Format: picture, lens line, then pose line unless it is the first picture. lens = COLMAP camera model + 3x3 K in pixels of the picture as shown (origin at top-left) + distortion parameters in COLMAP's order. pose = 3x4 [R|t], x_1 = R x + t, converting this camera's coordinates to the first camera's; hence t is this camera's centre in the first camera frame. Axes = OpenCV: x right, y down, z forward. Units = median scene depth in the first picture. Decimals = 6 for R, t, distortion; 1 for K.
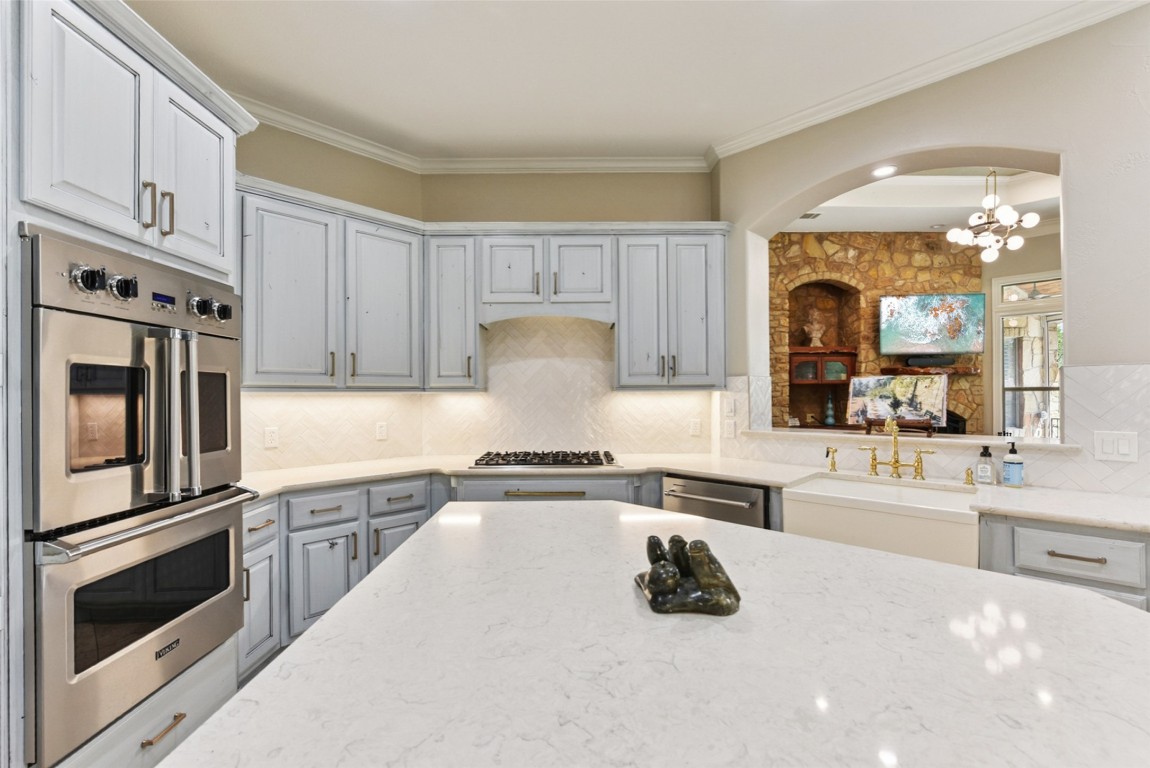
lens RADIAL K [[492.4, 0, 575.2], [0, 492.4, 394.5], [0, 0, 1]] dist [-0.002340, -0.000212]
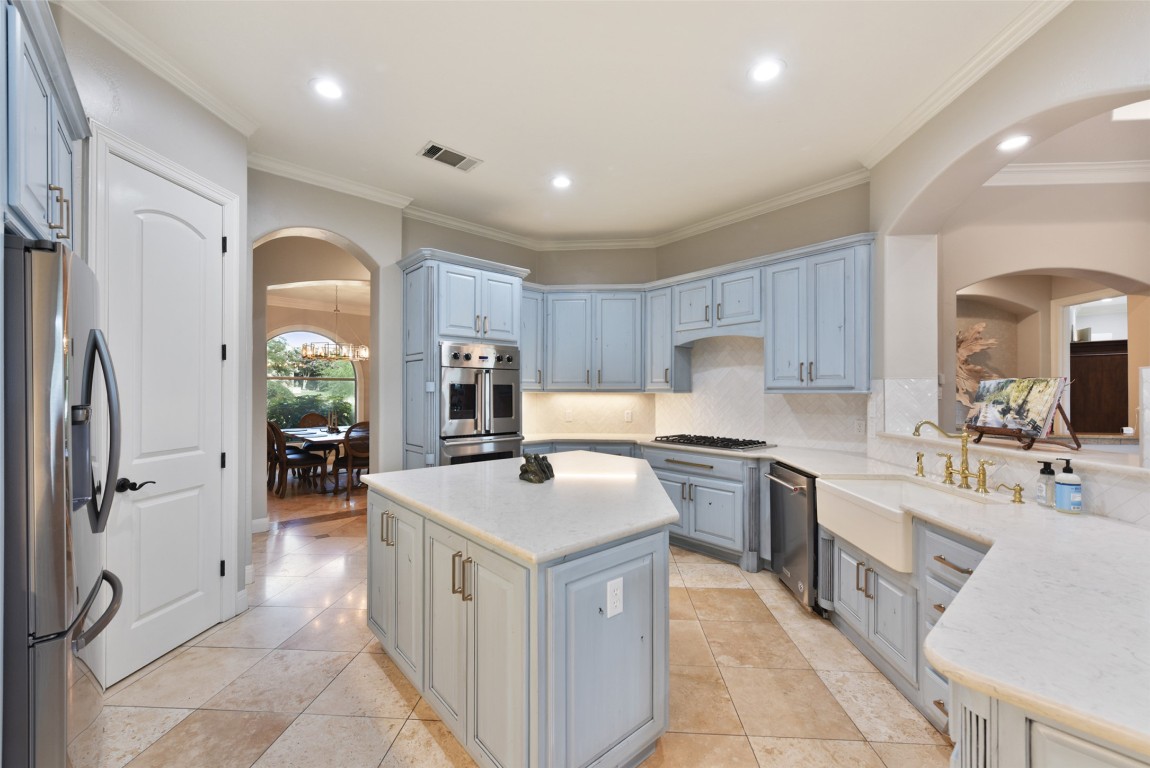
lens RADIAL K [[455.8, 0, 572.8], [0, 455.8, 396.9], [0, 0, 1]] dist [0.001771, -0.000054]
pose [[0.644149, 0.014625, -0.764760, 0.648759], [-0.004407, 0.999872, 0.015409, -0.012167], [0.764887, -0.006555, 0.644131, -0.102647]]
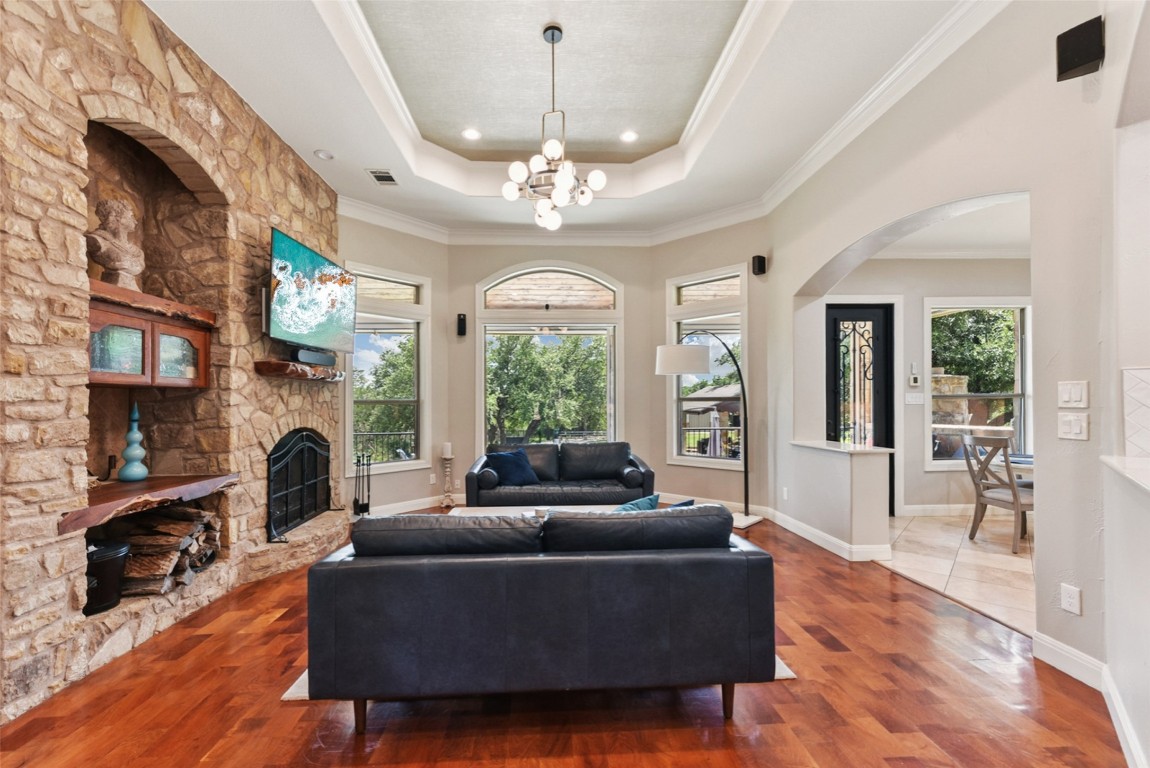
lens RADIAL K [[470.4, 0, 571.6], [0, 470.4, 404.8], [0, 0, 1]] dist [0.000372, 0.000254]
pose [[-0.034042, 0.000972, 0.999420, 0.180223], [0.009307, 0.999956, -0.000655, -0.003119], [-0.999377, 0.009279, -0.034050, 1.375463]]
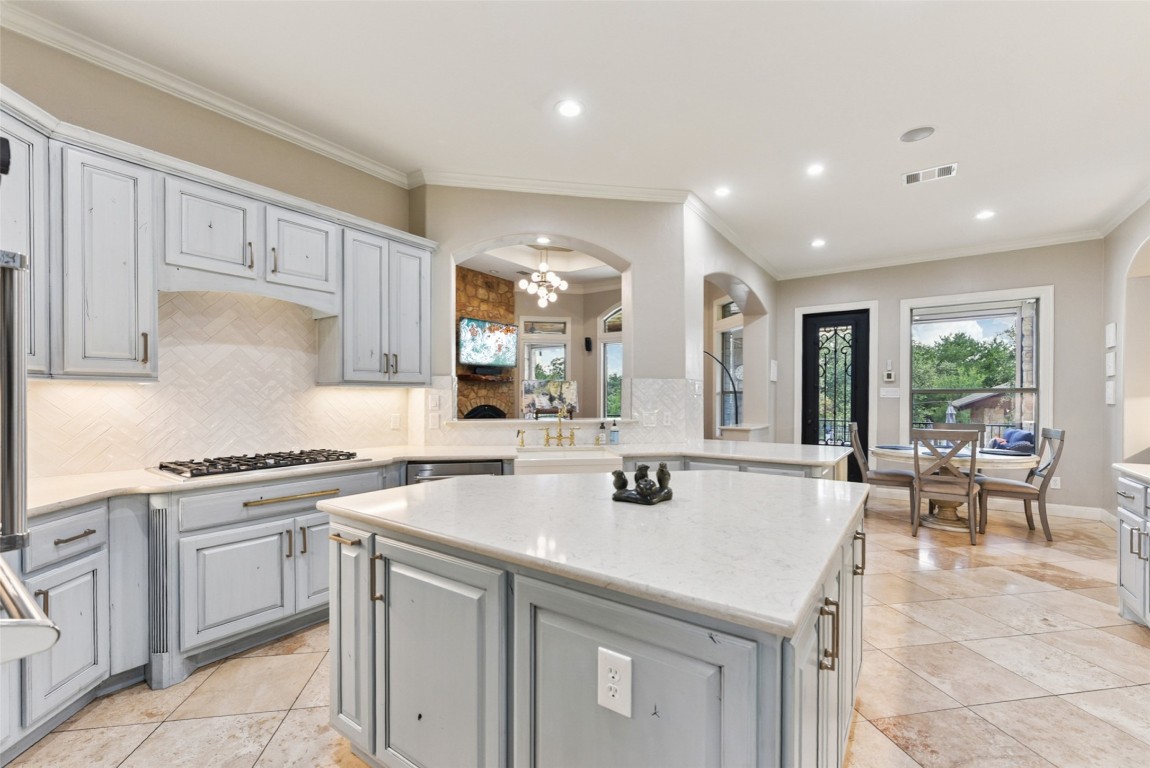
lens RADIAL K [[484.6, 0, 578.1], [0, 484.6, 403.4], [0, 0, 1]] dist [0.000618, 0.000260]
pose [[0.584690, -0.003355, 0.811250, -0.419947], [-0.005790, 0.999949, 0.008309, 0.017270], [-0.811236, -0.009555, 0.584640, 0.056452]]
